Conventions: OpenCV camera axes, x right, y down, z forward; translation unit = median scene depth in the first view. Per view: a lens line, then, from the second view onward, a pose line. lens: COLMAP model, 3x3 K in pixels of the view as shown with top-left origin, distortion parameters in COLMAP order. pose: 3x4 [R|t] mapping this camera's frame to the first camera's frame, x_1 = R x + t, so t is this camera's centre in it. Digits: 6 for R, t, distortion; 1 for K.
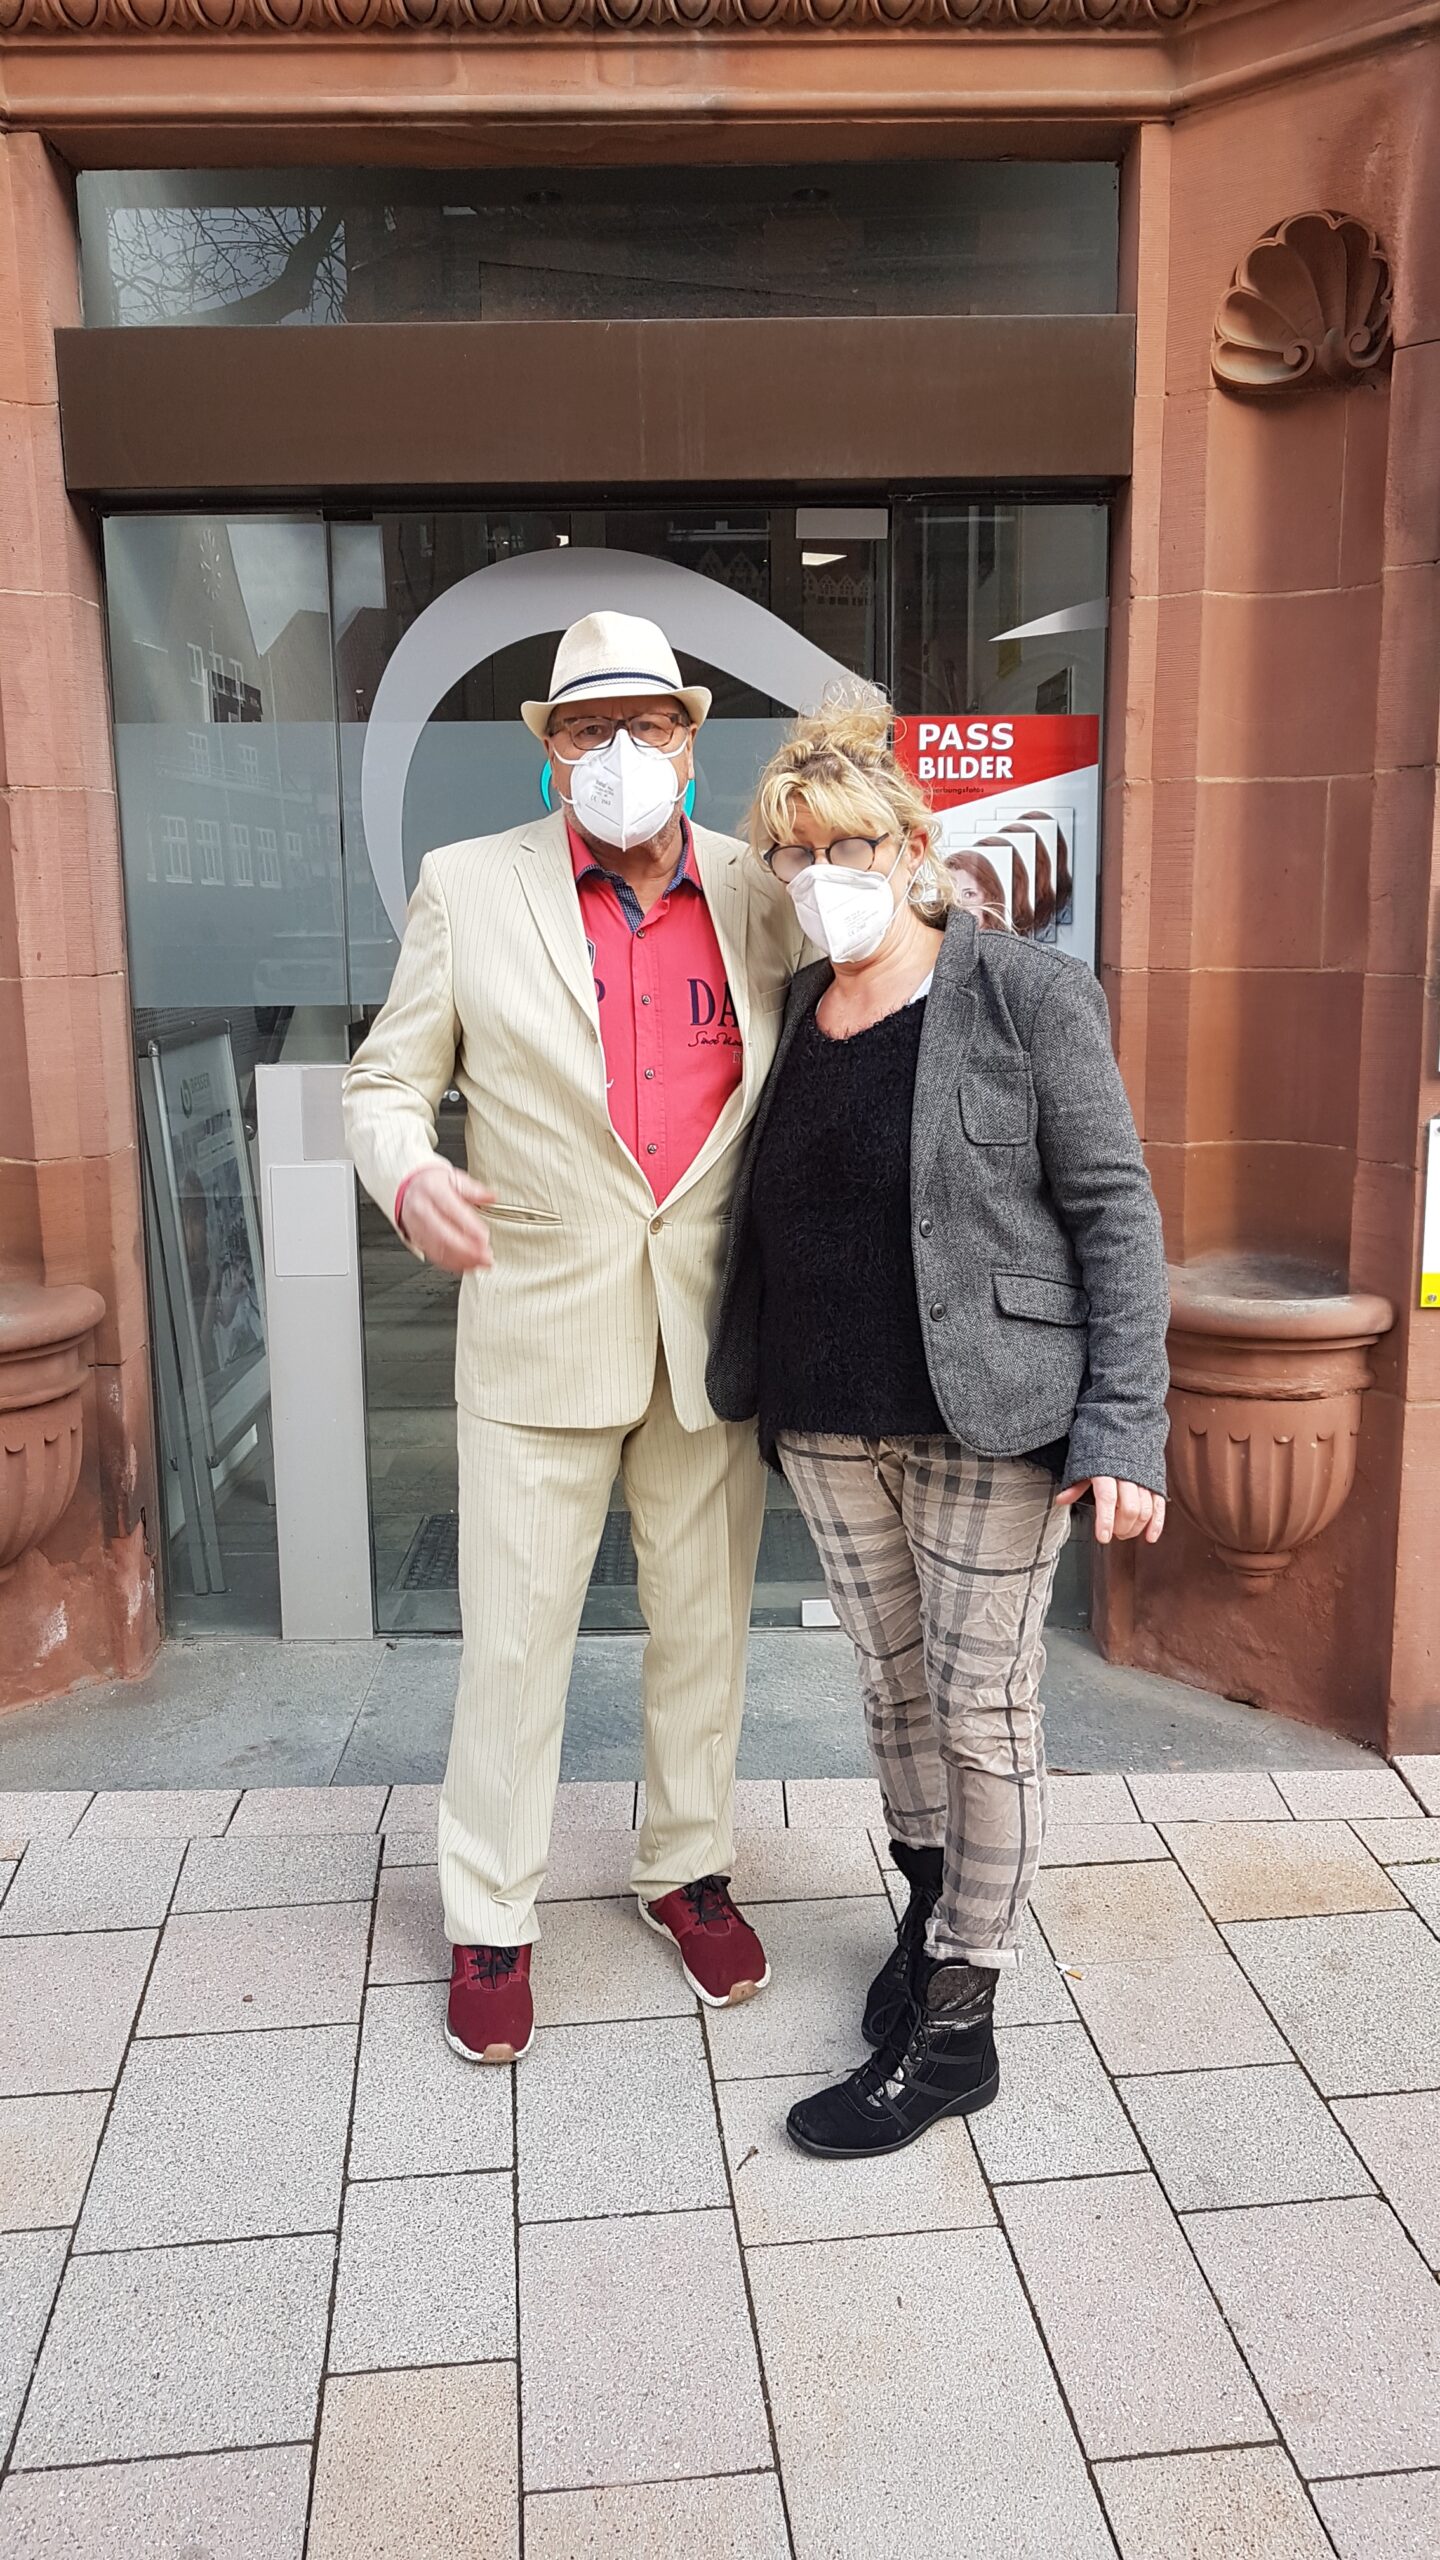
lens RADIAL K [[2146.7, 0, 723.5], [0, 2146.7, 1224.1], [0, 0, 1]] dist [0.007172, -0.107029]
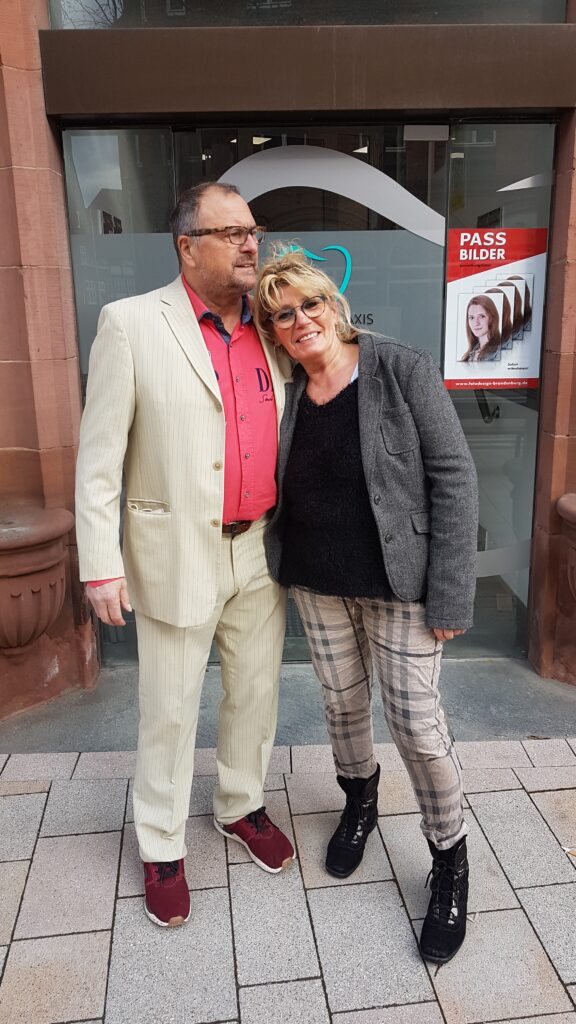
lens RADIAL K [[869.9, 0, 288.0], [0, 869.9, 512.0], [0, 0, 1]] dist [-0.008174, -0.020573]
pose [[0.999940, -0.007347, 0.008084, -0.083518], [0.006687, 0.996864, 0.078857, -0.032432], [-0.008638, -0.078798, 0.996853, 0.148257]]
